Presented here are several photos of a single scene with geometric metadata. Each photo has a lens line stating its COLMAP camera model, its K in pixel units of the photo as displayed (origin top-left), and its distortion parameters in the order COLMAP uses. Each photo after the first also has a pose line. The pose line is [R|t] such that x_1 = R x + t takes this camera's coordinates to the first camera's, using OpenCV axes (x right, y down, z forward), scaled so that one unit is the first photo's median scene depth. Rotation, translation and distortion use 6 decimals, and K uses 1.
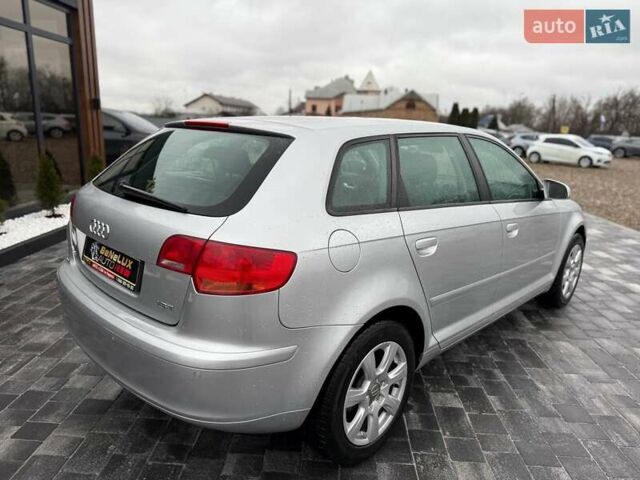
lens RADIAL K [[455.5, 0, 318.3], [0, 455.5, 237.8], [0, 0, 1]] dist [0.026442, -0.030976]
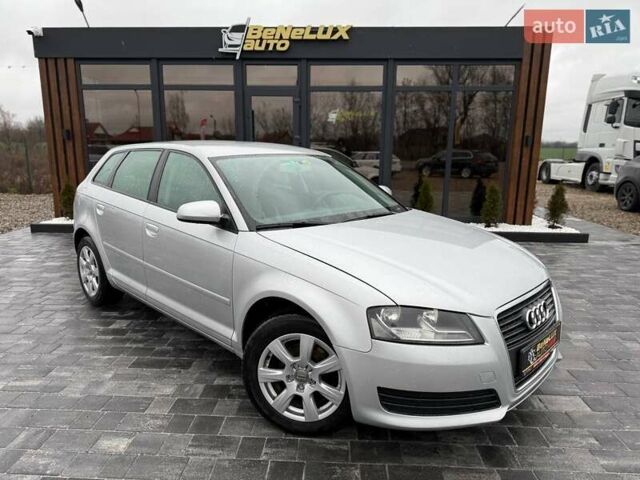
lens RADIAL K [[457.8, 0, 316.7], [0, 457.8, 242.9], [0, 0, 1]] dist [0.004975, -0.004640]
pose [[-0.008353, 0.163541, -0.986501, 1.596437], [-0.253935, 0.953849, 0.160278, -0.280629], [0.967185, 0.251846, 0.033562, 1.408753]]
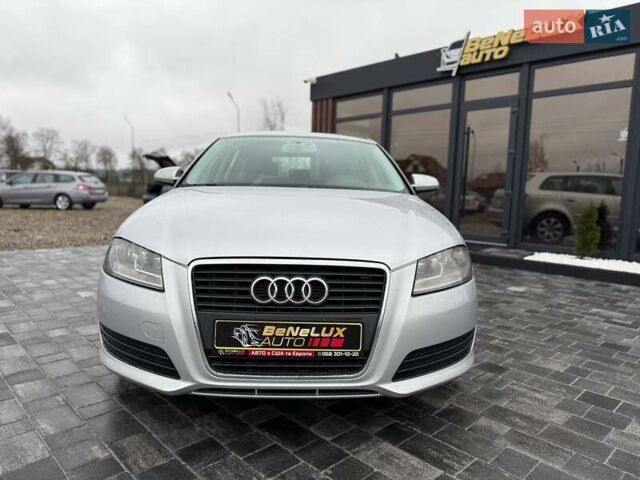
lens RADIAL K [[457.8, 0, 316.7], [0, 457.8, 242.9], [0, 0, 1]] dist [0.004975, -0.004640]
pose [[-0.687130, 0.025822, -0.726075, 1.208174], [-0.227735, 0.941349, 0.248997, -0.339806], [0.689920, 0.336446, -0.640949, 2.250461]]
